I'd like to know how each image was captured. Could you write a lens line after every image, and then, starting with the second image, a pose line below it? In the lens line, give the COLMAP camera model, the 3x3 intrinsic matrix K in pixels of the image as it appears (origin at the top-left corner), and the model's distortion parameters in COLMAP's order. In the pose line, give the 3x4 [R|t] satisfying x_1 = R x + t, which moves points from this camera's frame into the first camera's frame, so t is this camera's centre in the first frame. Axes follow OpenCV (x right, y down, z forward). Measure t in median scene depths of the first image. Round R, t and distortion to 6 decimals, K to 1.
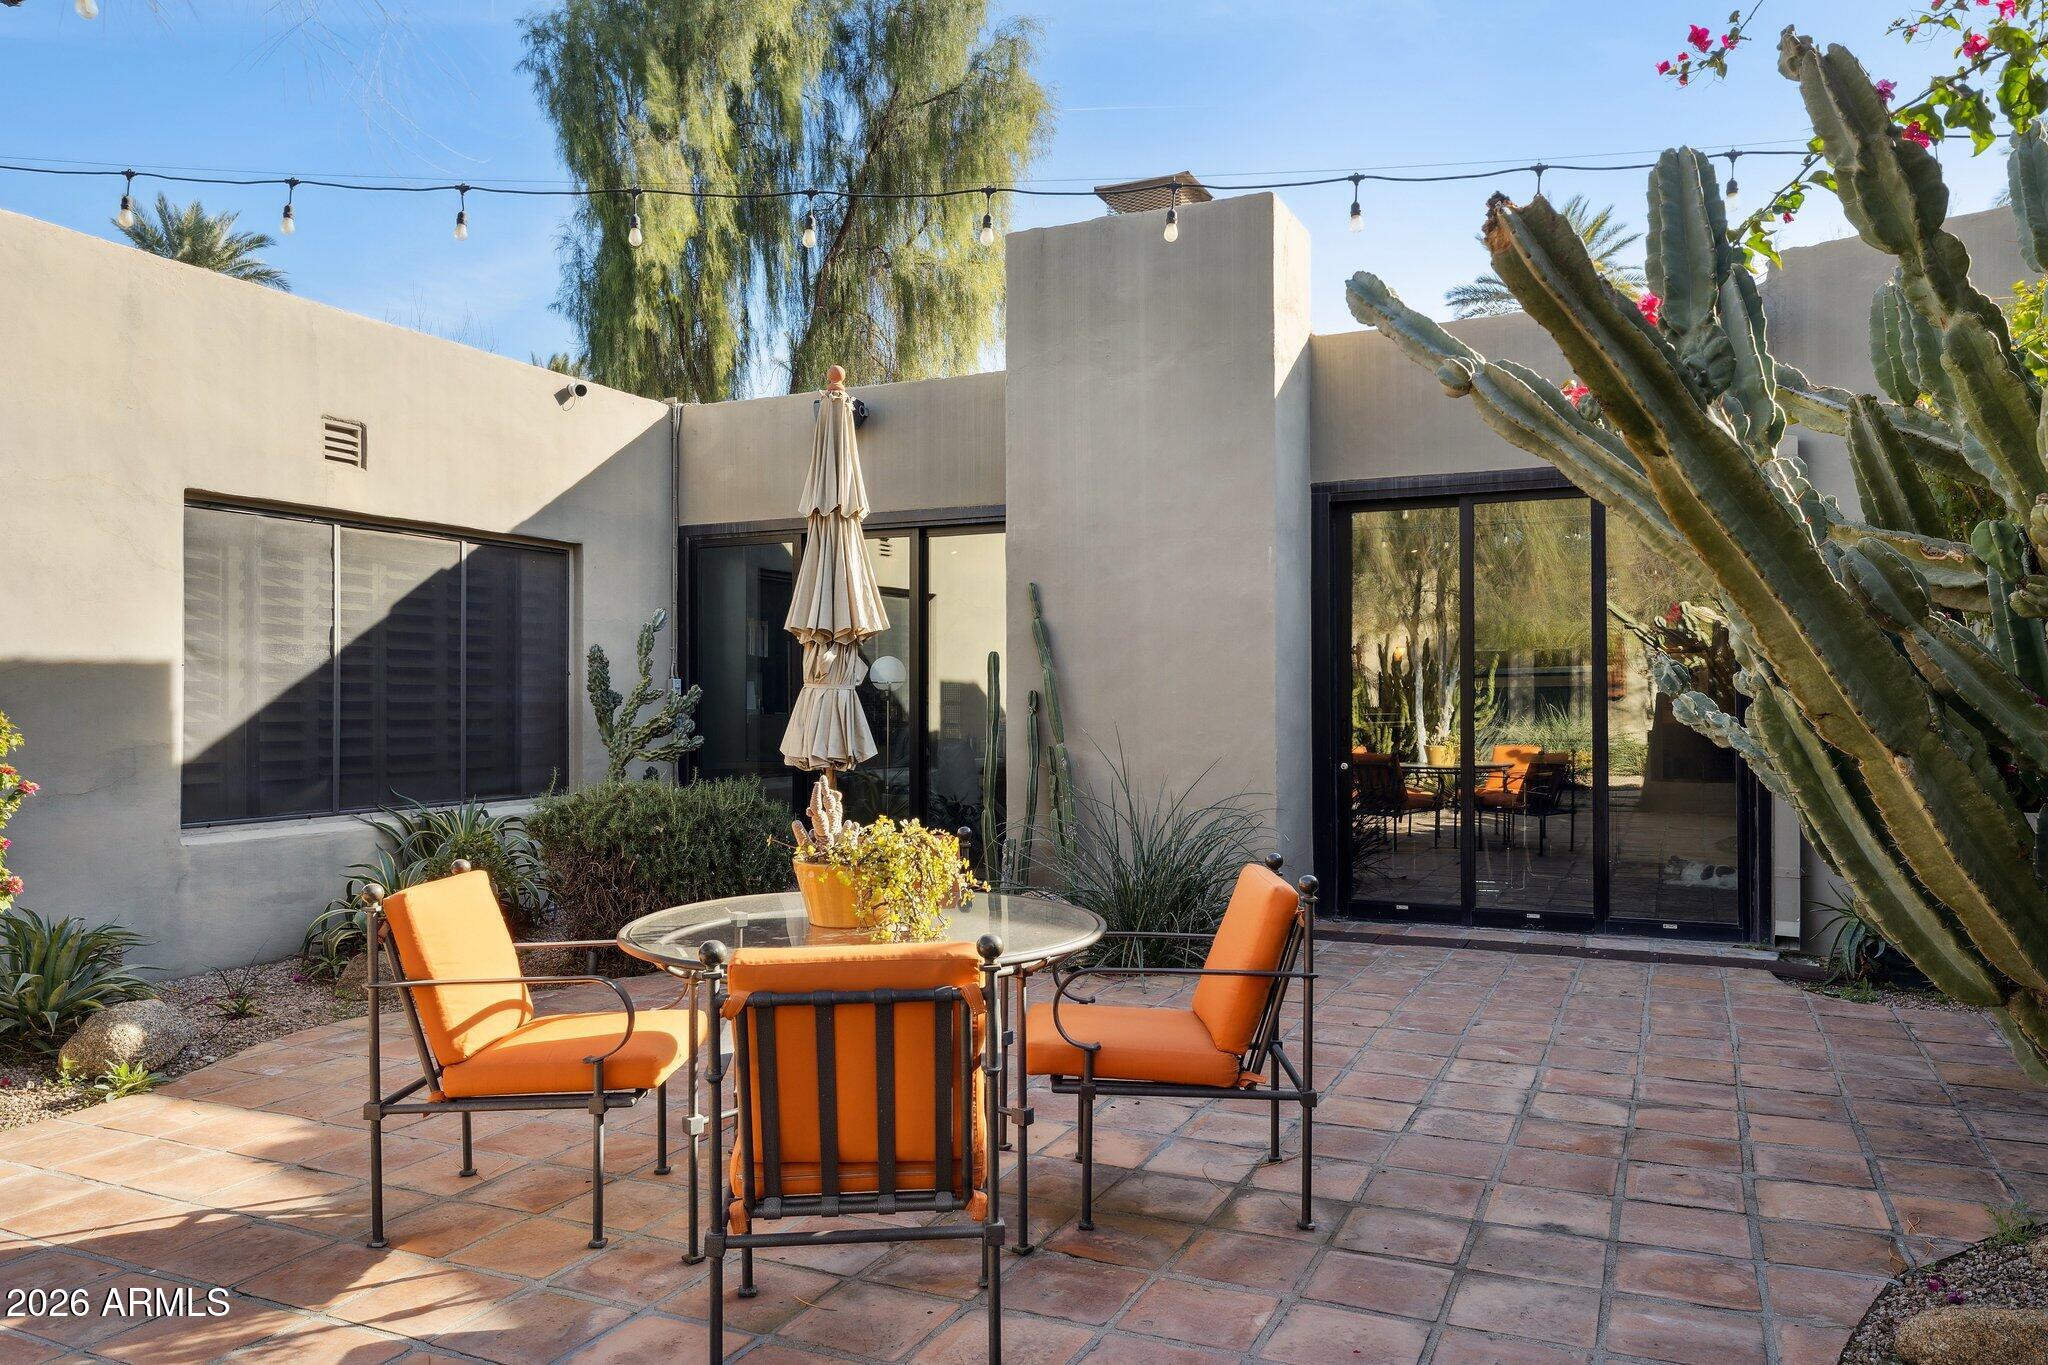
lens RADIAL K [[1416.1, 0, 1024.6], [0, 1416.1, 684.9], [0, 0, 1]] dist [-0.001489, -0.000650]
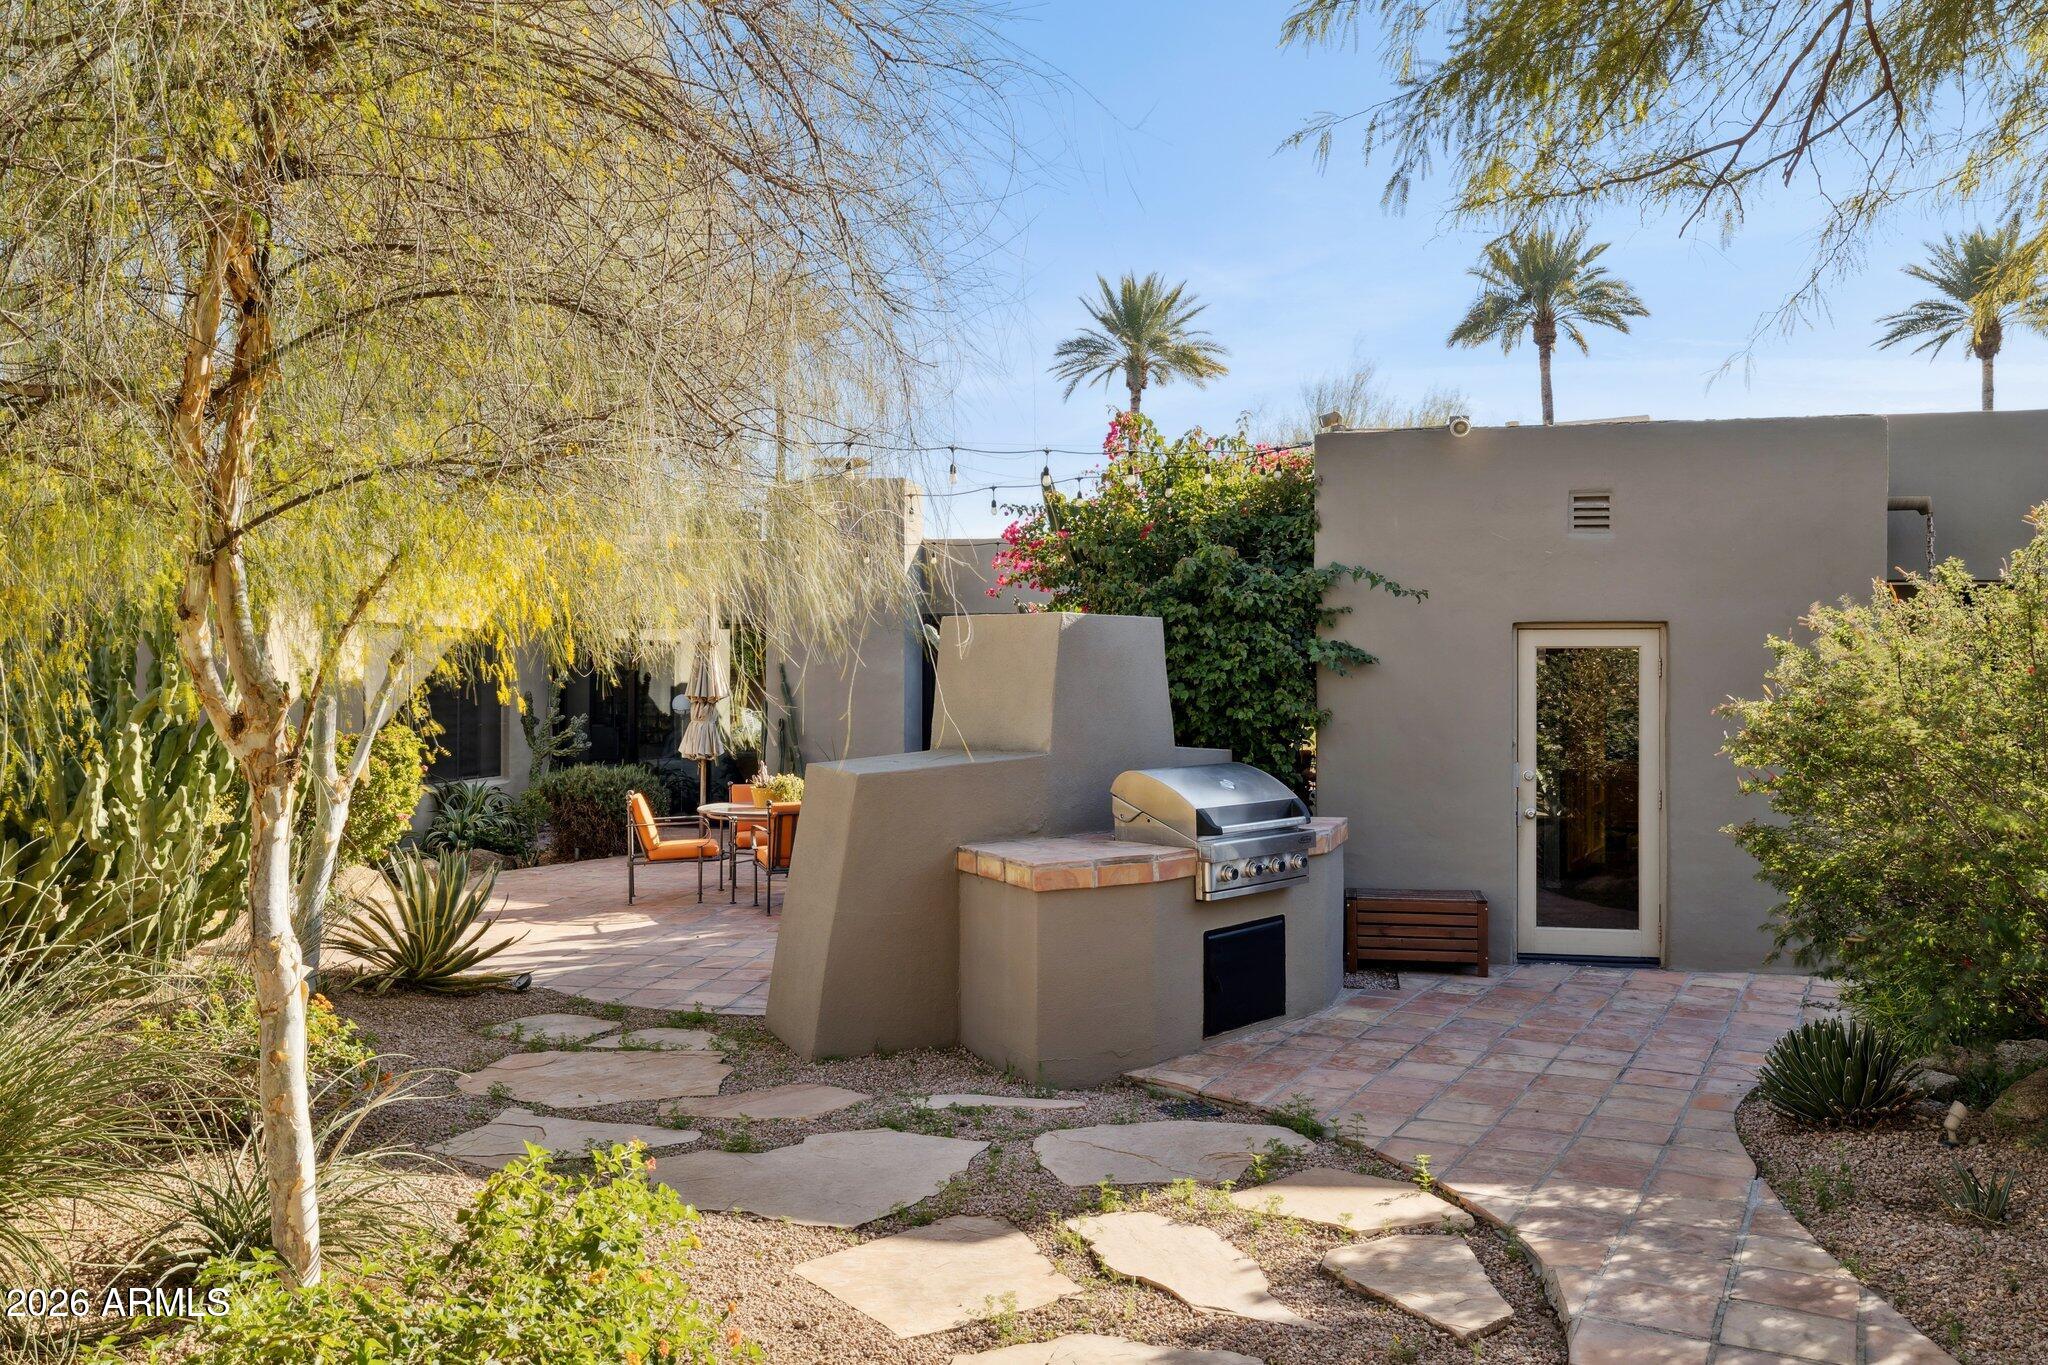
lens RADIAL K [[1475.6, 0, 1025.6], [0, 1475.6, 681.9], [0, 0, 1]] dist [0.000086, -0.000007]
pose [[0.966356, 0.005883, 0.257139, -0.183248], [-0.007556, 0.999956, 0.005518, -0.057554], [-0.257095, -0.007275, 0.966359, -1.000263]]
